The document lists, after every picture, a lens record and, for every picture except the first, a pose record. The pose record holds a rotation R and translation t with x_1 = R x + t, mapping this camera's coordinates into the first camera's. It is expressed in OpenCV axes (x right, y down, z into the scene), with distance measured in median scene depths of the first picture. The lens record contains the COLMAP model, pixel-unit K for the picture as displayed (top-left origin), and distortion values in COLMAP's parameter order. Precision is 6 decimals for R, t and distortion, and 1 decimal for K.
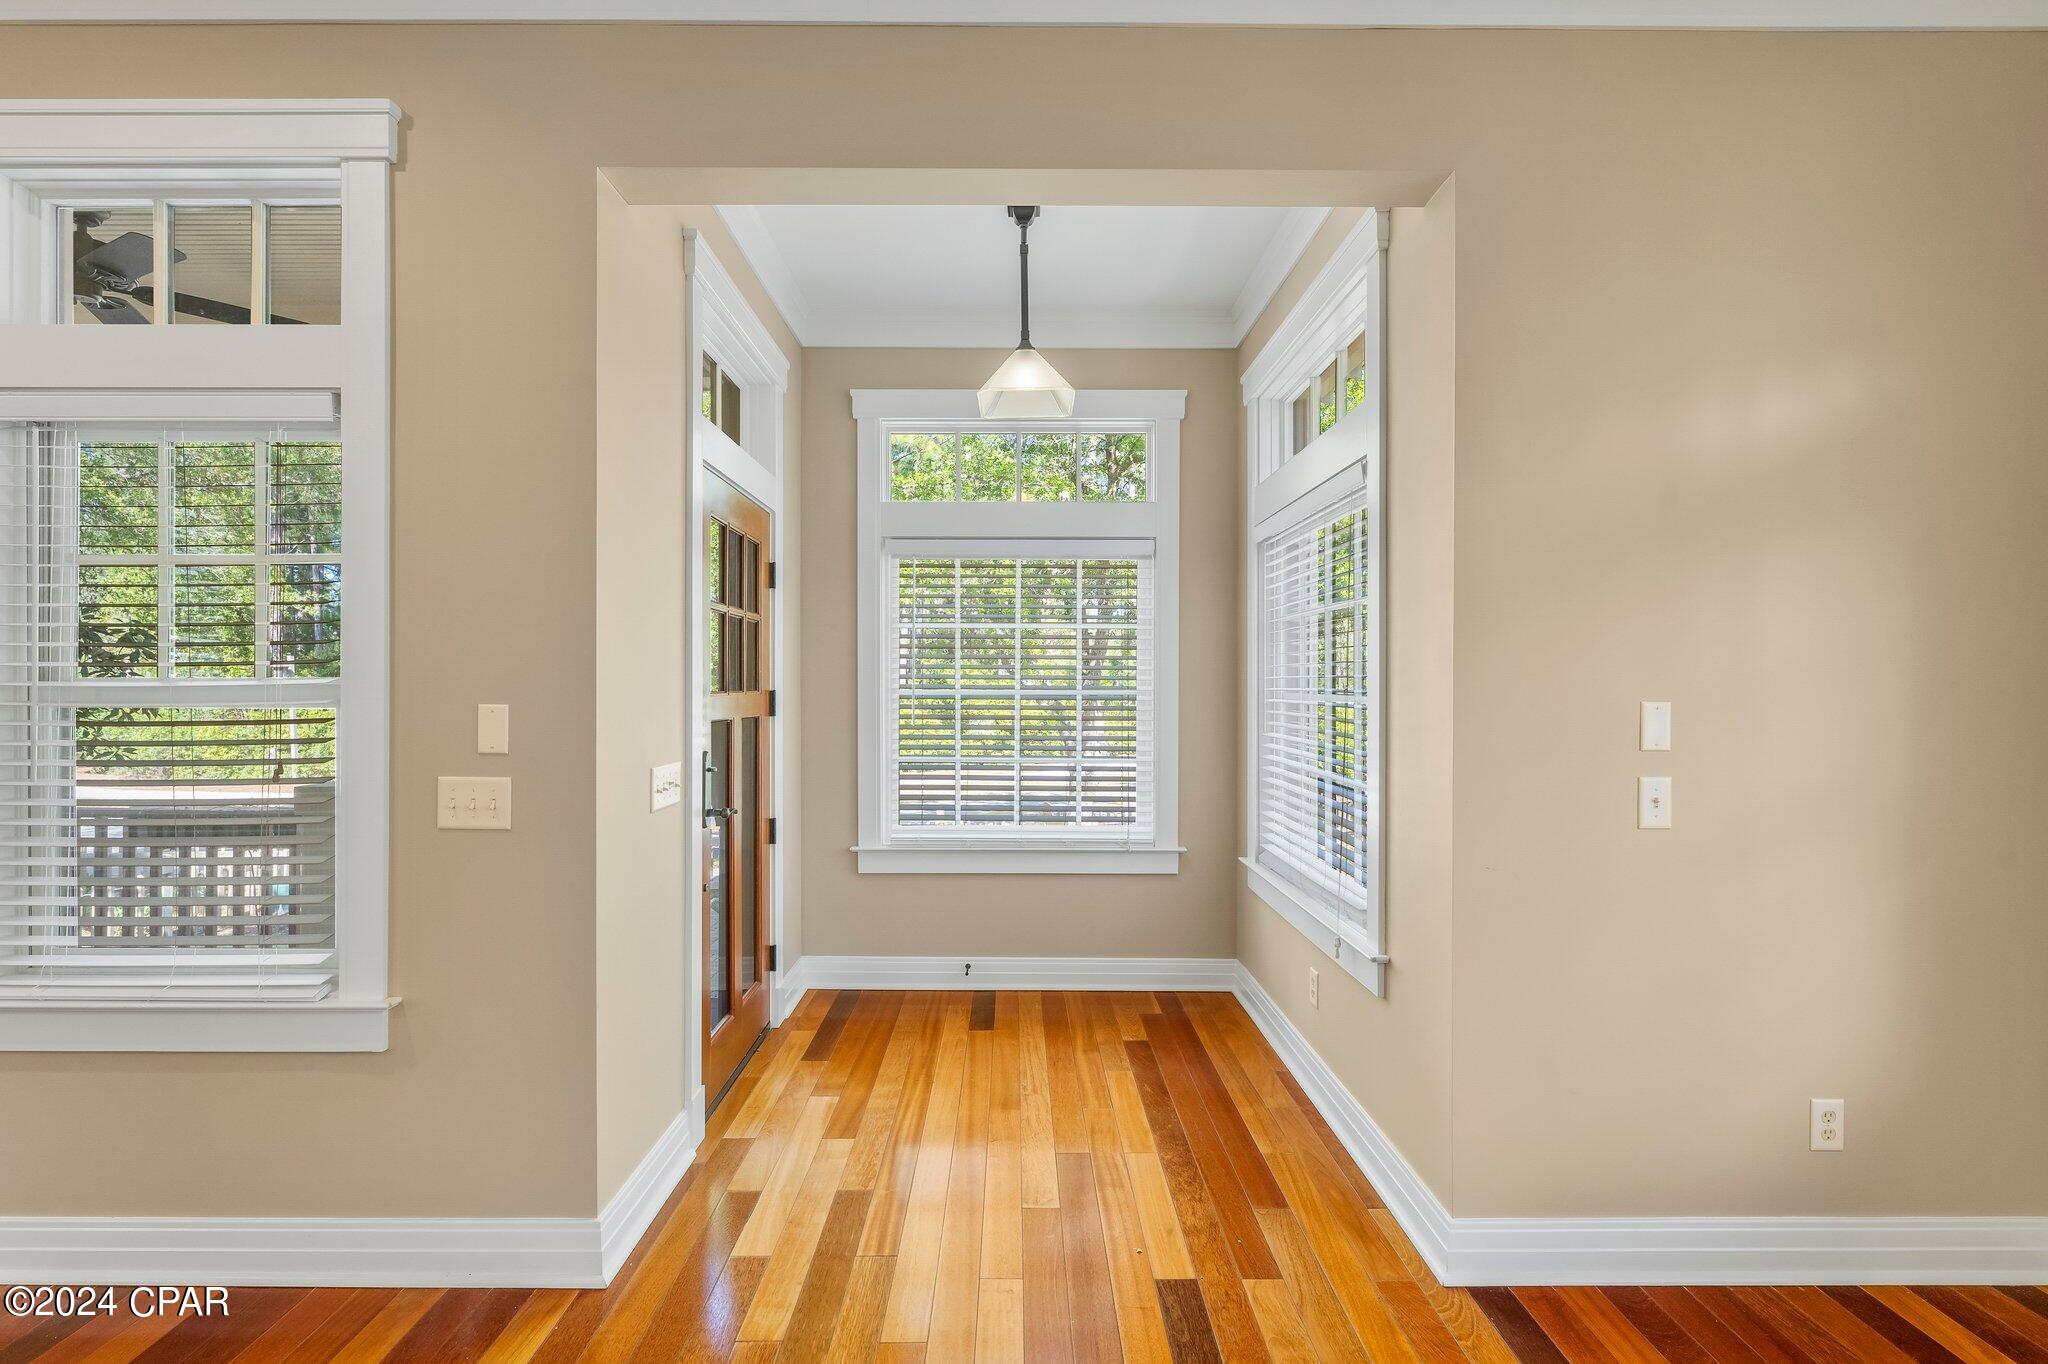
lens RADIAL K [[935.4, 0, 1020.6], [0, 935.4, 687.7], [0, 0, 1]] dist [-0.002618, -0.000670]
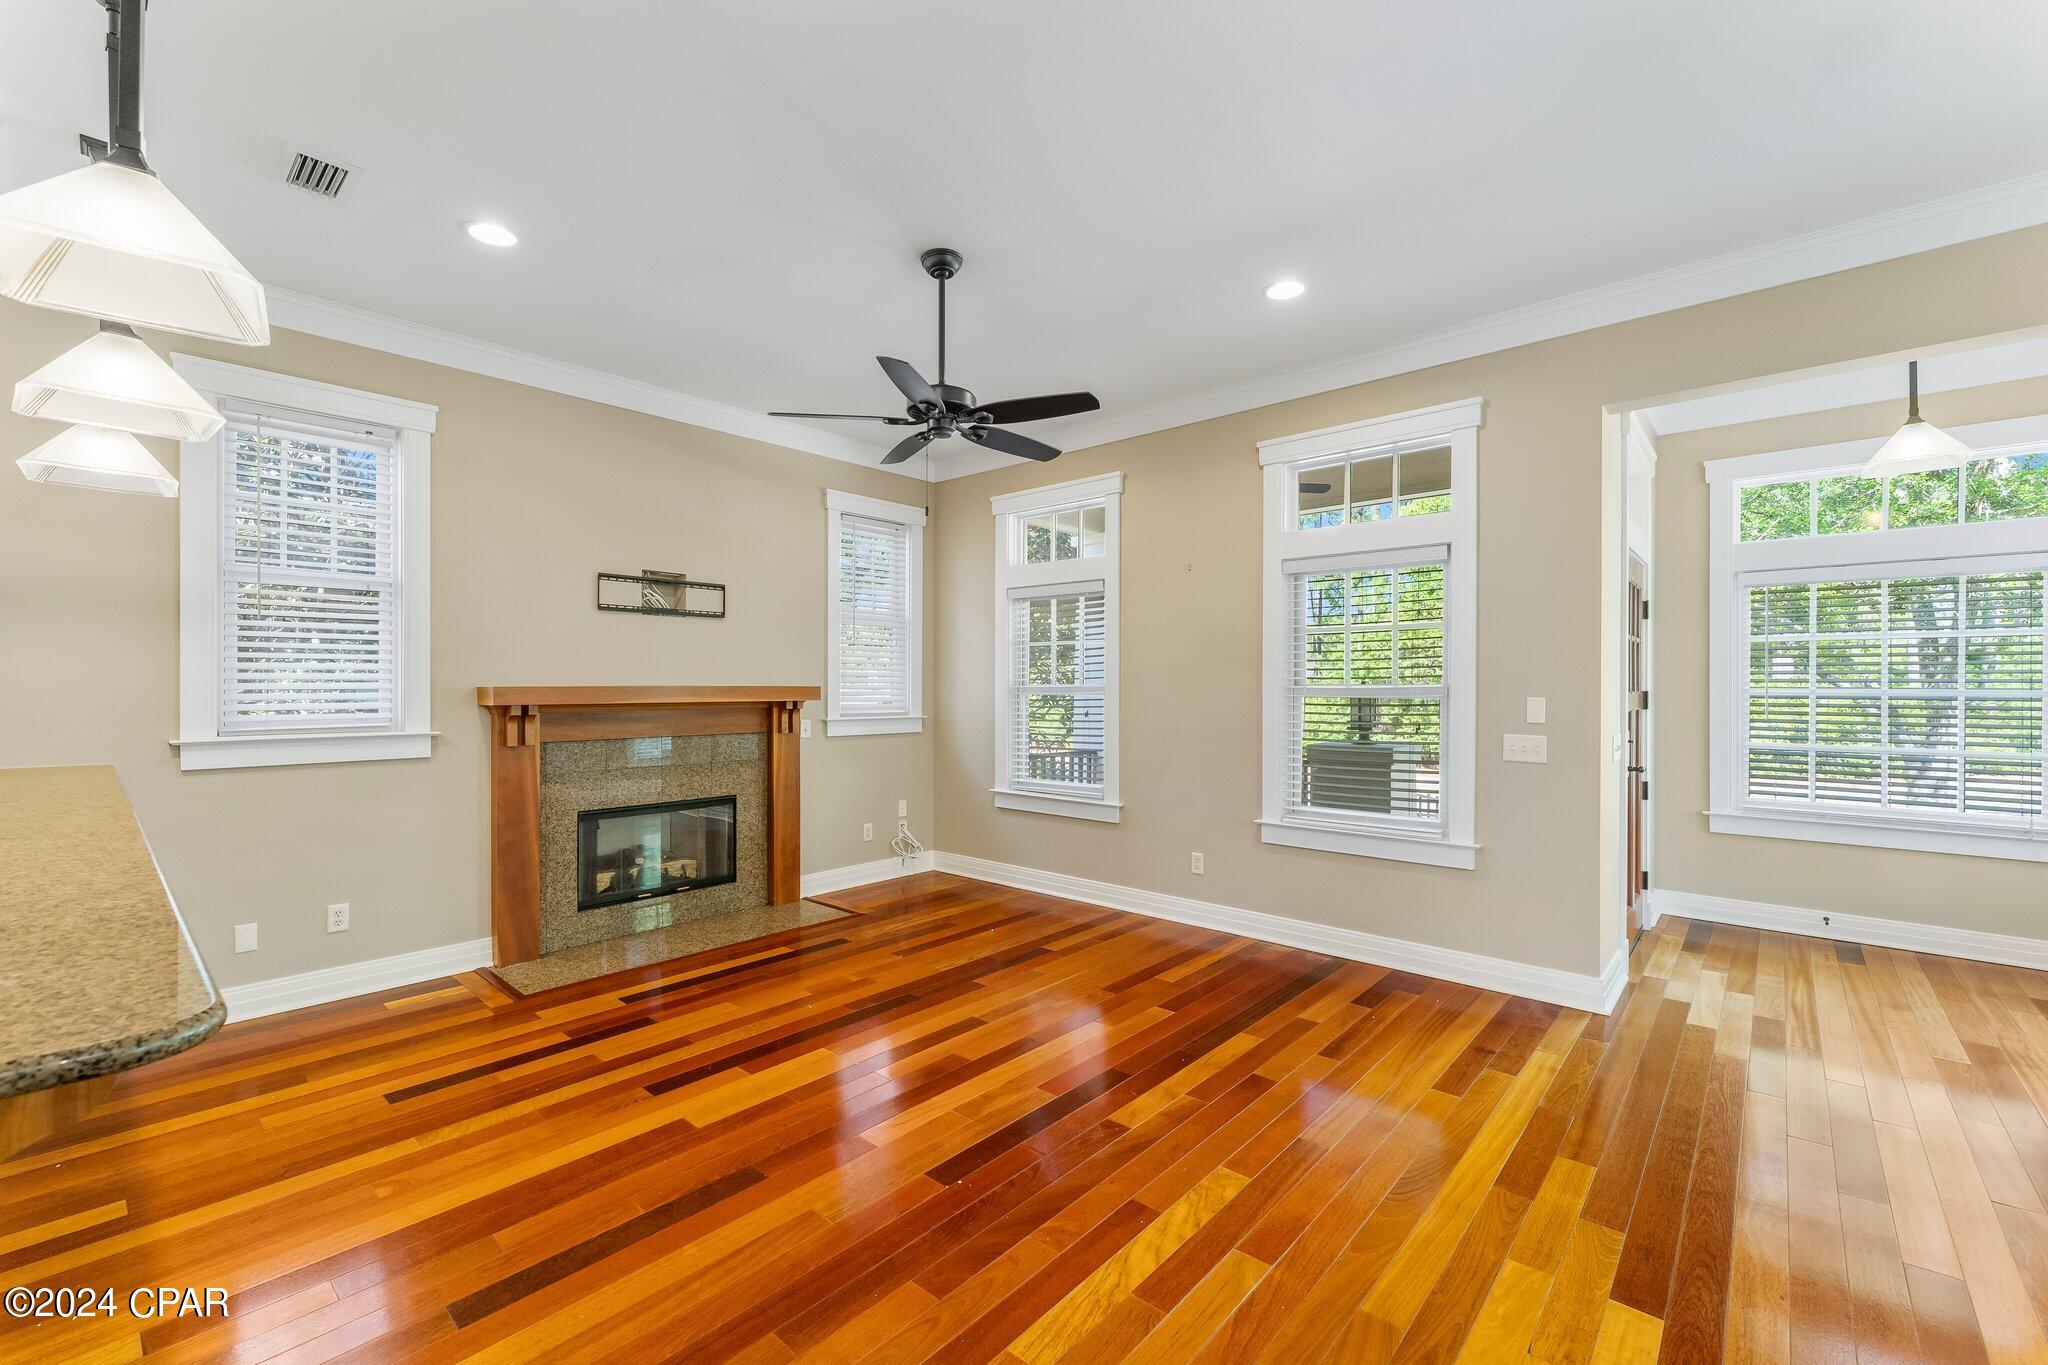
lens RADIAL K [[844.9, 0, 1018.9], [0, 844.9, 689.2], [0, 0, 1]] dist [0.000550, 0.000212]
pose [[0.739354, 0.001838, -0.673315, -0.180197], [-0.002171, 0.999998, 0.000345, 0.002442], [0.673314, 0.001207, 0.739356, -0.994889]]
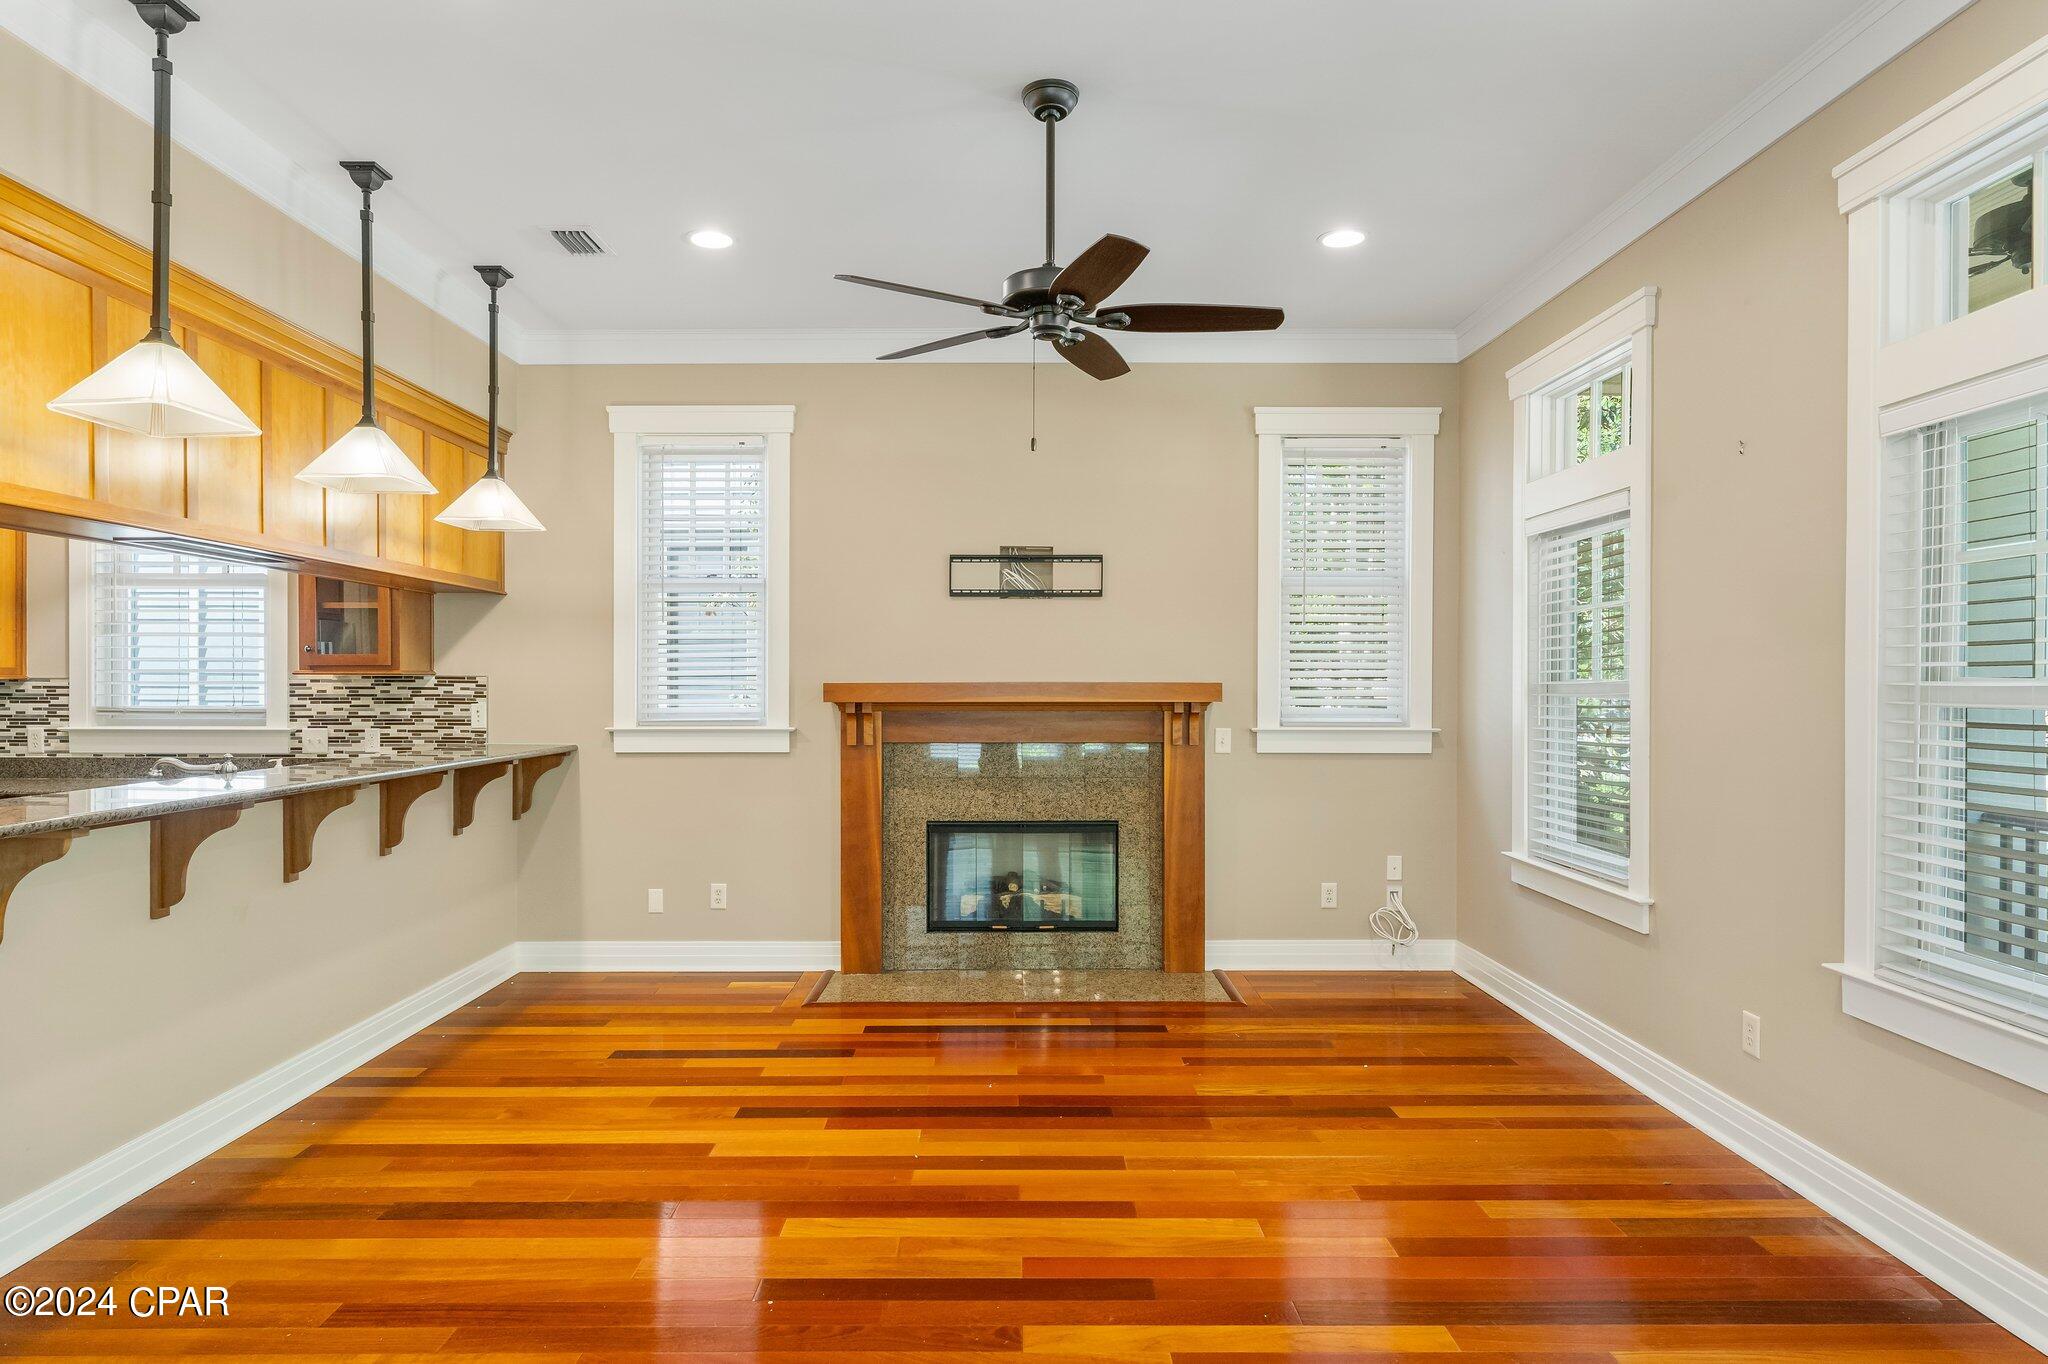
lens RADIAL K [[1180.8, 0, 1012.3], [0, 1180.8, 692.2], [0, 0, 1]] dist [0.005398, 0.000148]
pose [[0.001308, 0.007102, -0.999974, 0.243697], [-0.004487, 0.999965, 0.007096, 0.000255], [0.999989, 0.004478, 0.001340, 0.000081]]
